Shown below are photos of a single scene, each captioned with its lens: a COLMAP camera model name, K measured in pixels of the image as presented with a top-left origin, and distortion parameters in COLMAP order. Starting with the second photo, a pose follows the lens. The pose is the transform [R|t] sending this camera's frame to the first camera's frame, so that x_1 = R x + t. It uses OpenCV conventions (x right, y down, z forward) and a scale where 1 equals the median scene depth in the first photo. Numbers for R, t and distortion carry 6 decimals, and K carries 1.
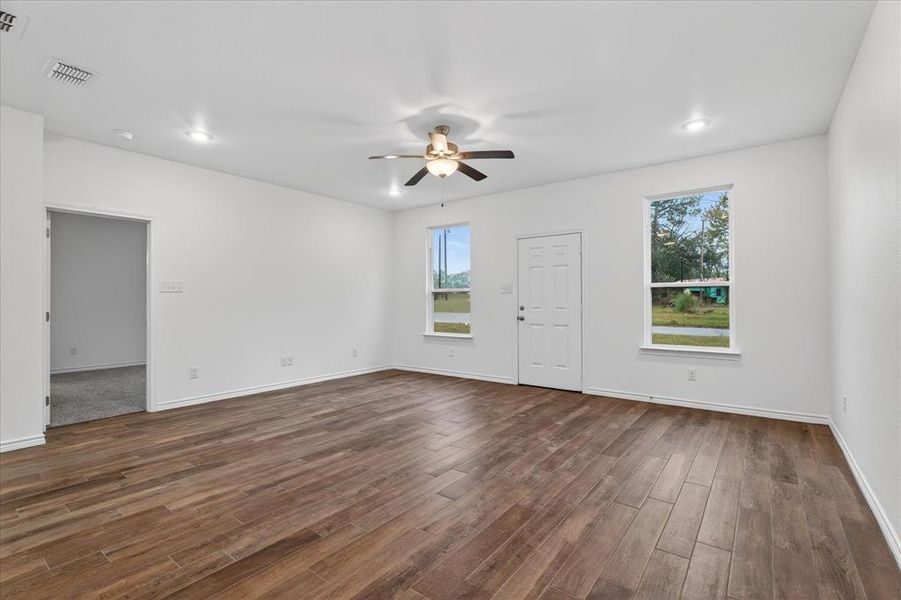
lens RADIAL K [[418.5, 0, 457.2], [0, 418.5, 300.0], [0, 0, 1]] dist [-0.016034, 0.003483]
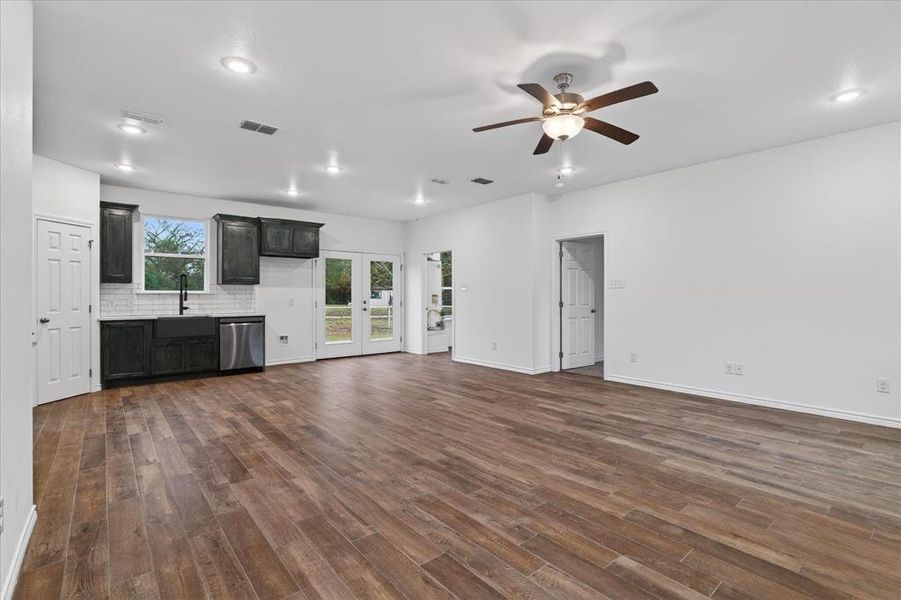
lens RADIAL K [[418.5, 0, 447.2], [0, 418.5, 297.2], [0, 0, 1]] dist [-0.016034, 0.003483]
pose [[-0.236180, 0.006653, -0.971687, 1.019032], [0.004786, 0.999972, 0.005683, -0.003190], [0.971698, -0.003308, -0.236205, 1.264513]]
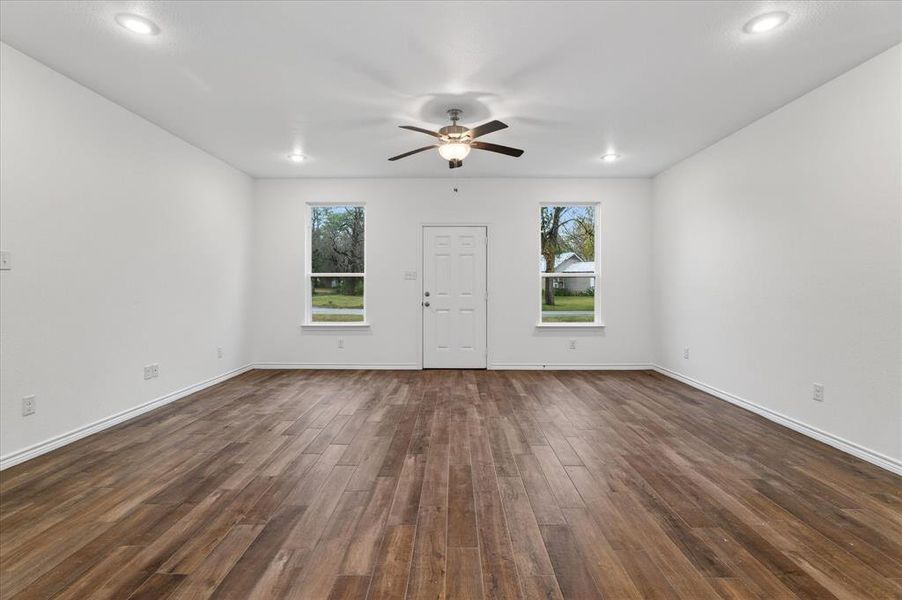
lens RADIAL K [[419.0, 0, 450.9], [0, 419.0, 292.5], [0, 0, 1]] dist [-0.016034, 0.003483]
pose [[0.805772, -0.003245, 0.592217, -0.815274], [-0.005516, 0.999900, 0.012984, 0.002525], [-0.592200, -0.013729, 0.805674, 0.270410]]
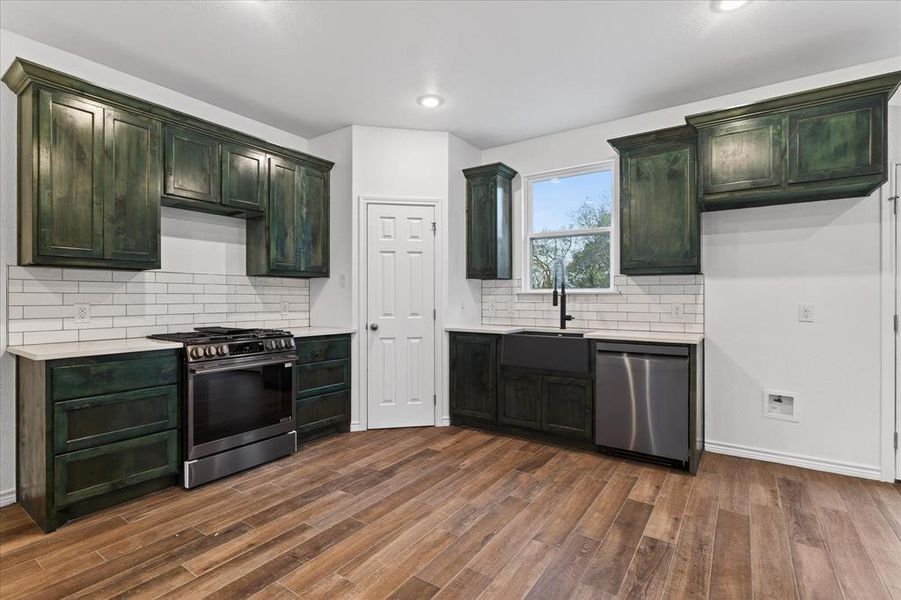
lens RADIAL K [[418.5, 0, 454.4], [0, 418.5, 300.7], [0, 0, 1]] dist [-0.016034, 0.003483]
pose [[-0.999219, 0.001850, -0.039467, -0.355038], [0.001720, 0.999993, 0.003334, 0.001090], [0.039473, 0.003264, -0.999215, 0.702566]]
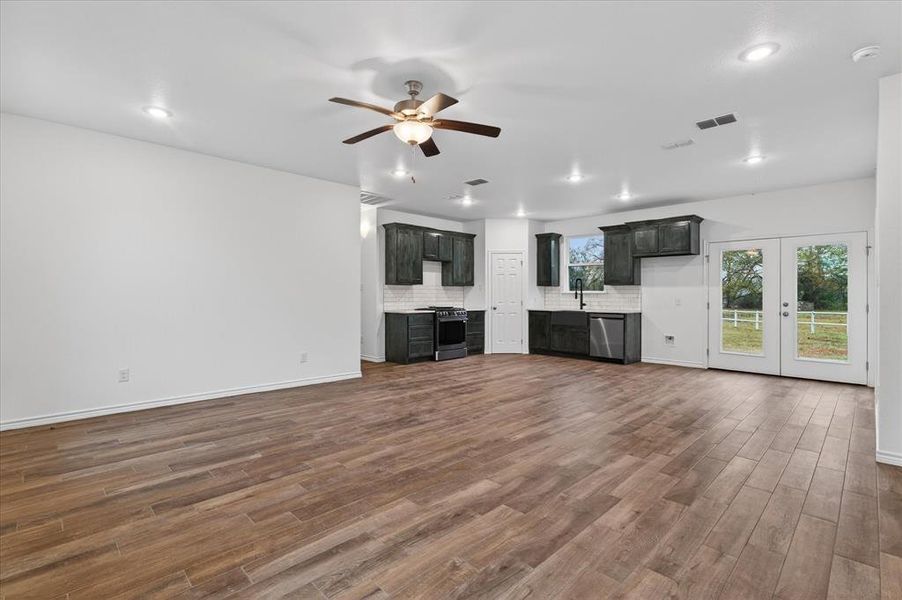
lens RADIAL K [[419.0, 0, 454.2], [0, 419.0, 293.8], [0, 0, 1]] dist [-0.016034, 0.003483]
pose [[-0.989259, 0.000507, 0.146172, -0.304979], [-0.000559, 0.999974, -0.007252, 0.008488], [-0.146172, -0.007256, -0.989233, 2.340836]]
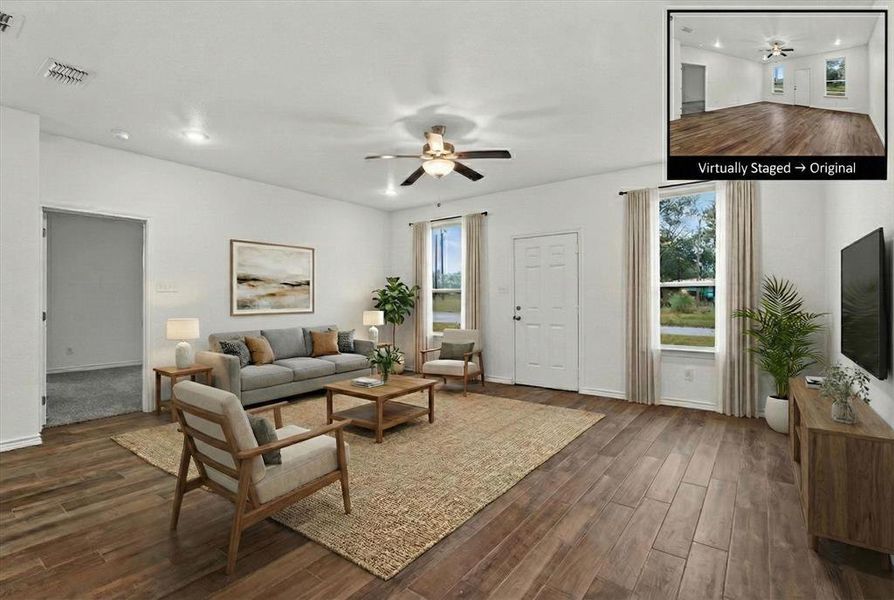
lens RADIAL K [[421.5, 0, 452.2], [0, 421.5, 298.9], [0, 0, 1]] dist [-0.012017, 0.000616]
pose [[0.999998, 0.000562, 0.001734, -0.005168], [-0.000558, 0.999997, -0.002406, 0.000231], [-0.001735, 0.002405, 0.999996, -0.006986]]
